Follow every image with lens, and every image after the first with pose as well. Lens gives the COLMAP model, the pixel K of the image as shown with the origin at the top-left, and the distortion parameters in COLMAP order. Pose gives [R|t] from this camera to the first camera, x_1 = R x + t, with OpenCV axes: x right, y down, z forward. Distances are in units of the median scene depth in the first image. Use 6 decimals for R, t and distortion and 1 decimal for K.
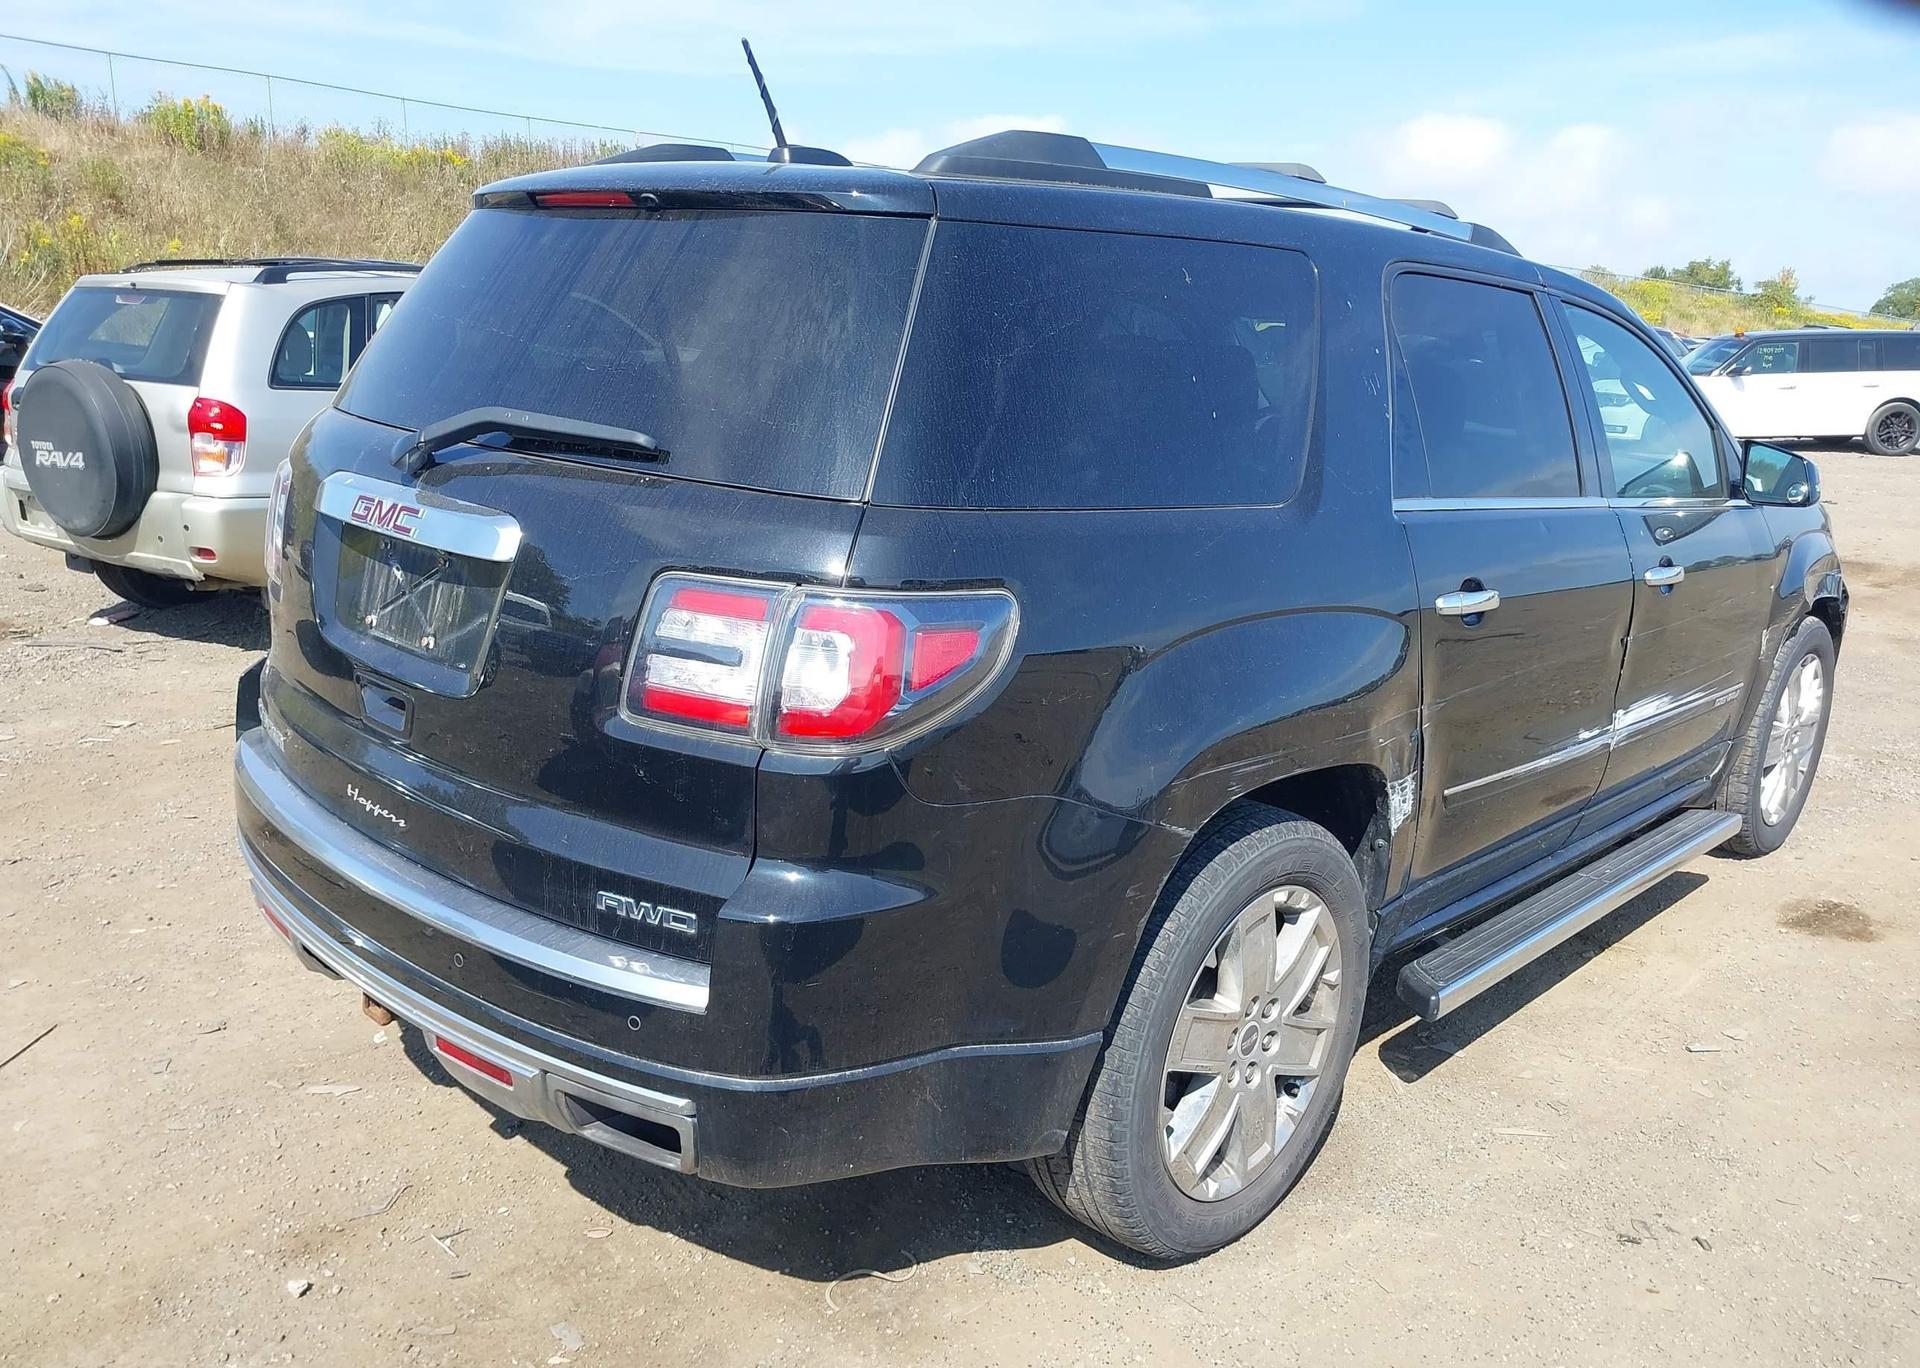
lens RADIAL K [[1461.3, 0, 979.0], [0, 1461.3, 678.3], [0, 0, 1]] dist [0.037235, -0.054240]
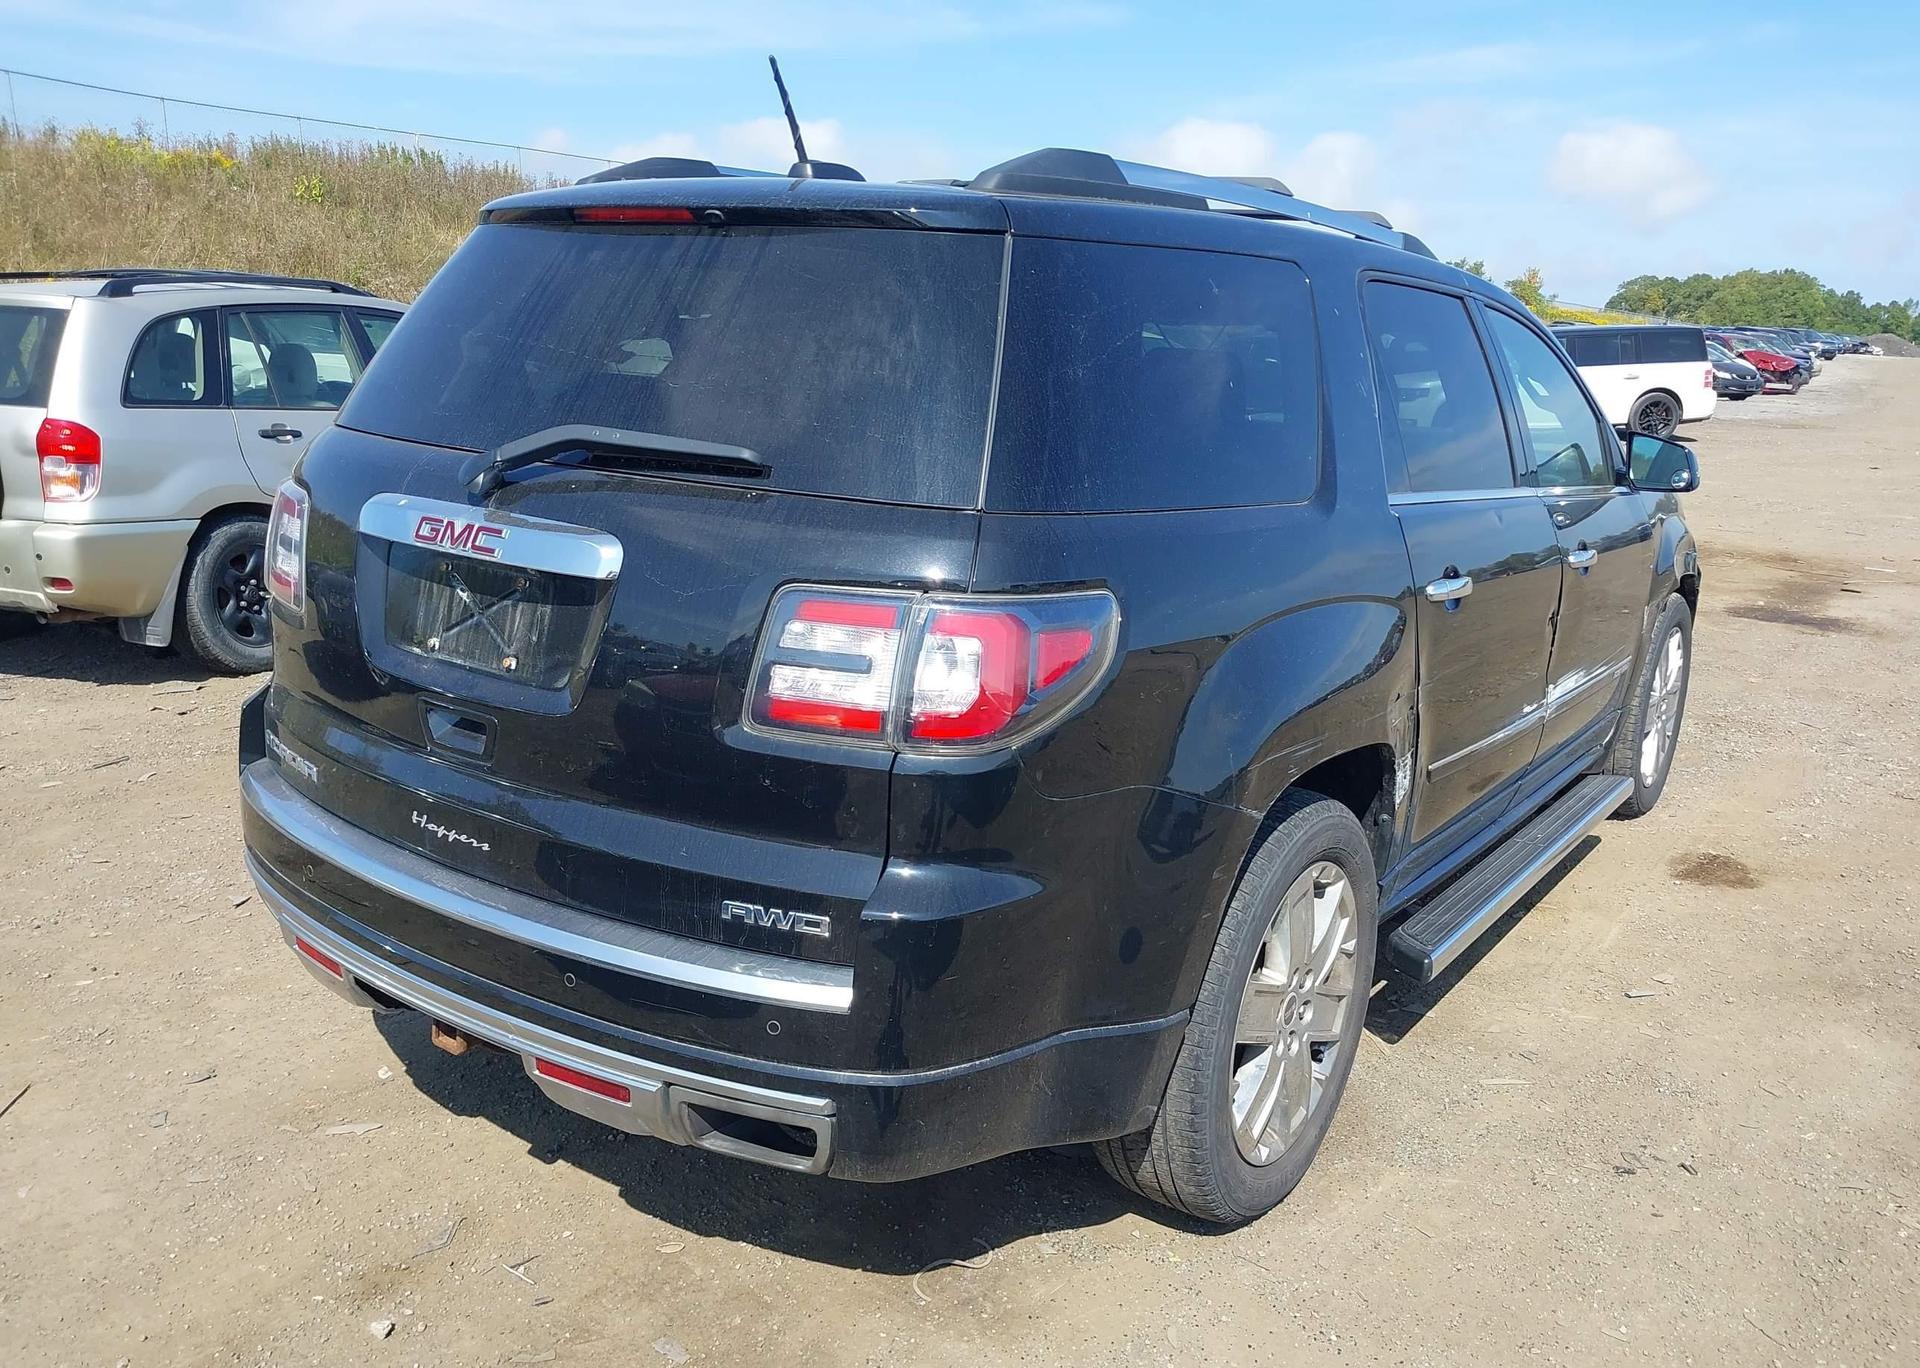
lens RADIAL K [[1461.3, 0, 973.4], [0, 1461.3, 675.6], [0, 0, 1]] dist [0.037235, -0.054240]
pose [[0.991381, -0.040675, 0.124539, -0.163950], [0.041169, 0.999151, -0.001396, -0.001472], [-0.124376, 0.006512, 0.992214, -0.019262]]
